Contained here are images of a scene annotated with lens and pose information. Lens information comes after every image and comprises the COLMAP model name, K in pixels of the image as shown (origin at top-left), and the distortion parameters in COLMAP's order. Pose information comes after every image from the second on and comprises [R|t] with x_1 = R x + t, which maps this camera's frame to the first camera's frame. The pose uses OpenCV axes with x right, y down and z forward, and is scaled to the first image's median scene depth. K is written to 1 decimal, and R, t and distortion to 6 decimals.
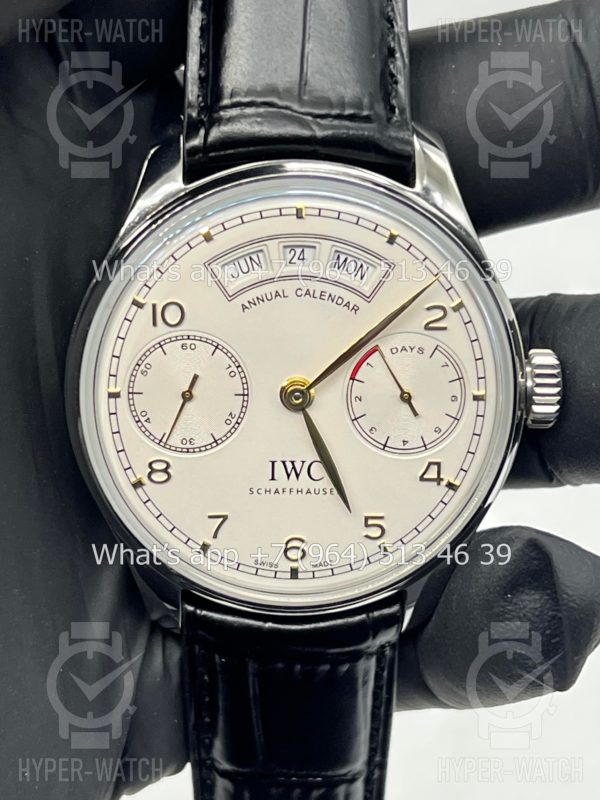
lens RADIAL K [[1724.8, 0, 297.9], [0, 1724.8, 387.1], [0, 0, 1]] dist [0.294541, 0.000000]
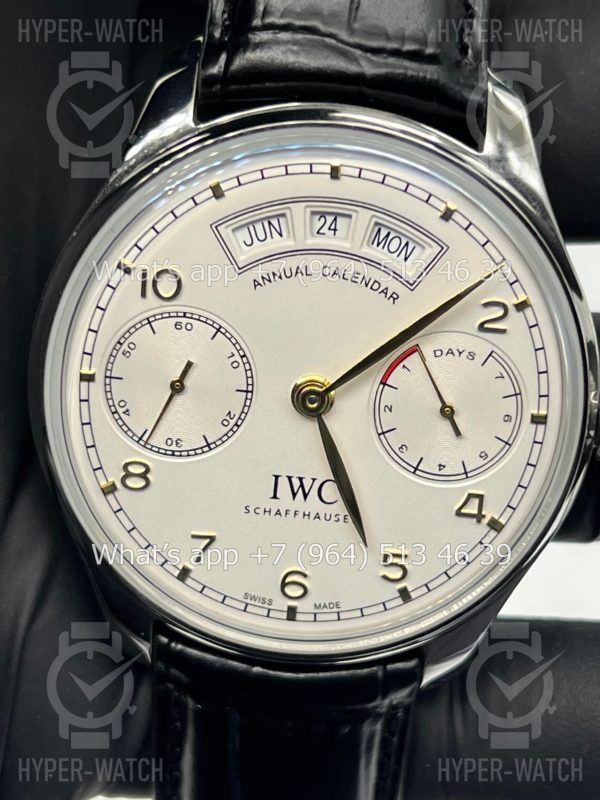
lens RADIAL K [[1724.8, 0, 305.8], [0, 1724.8, 397.2], [0, 0, 1]] dist [0.294541, 0.000000]
pose [[0.995757, 0.087596, -0.028197, 0.018921], [-0.086232, 0.995193, 0.046423, -0.032644], [0.032128, -0.043794, 0.998524, 0.194122]]
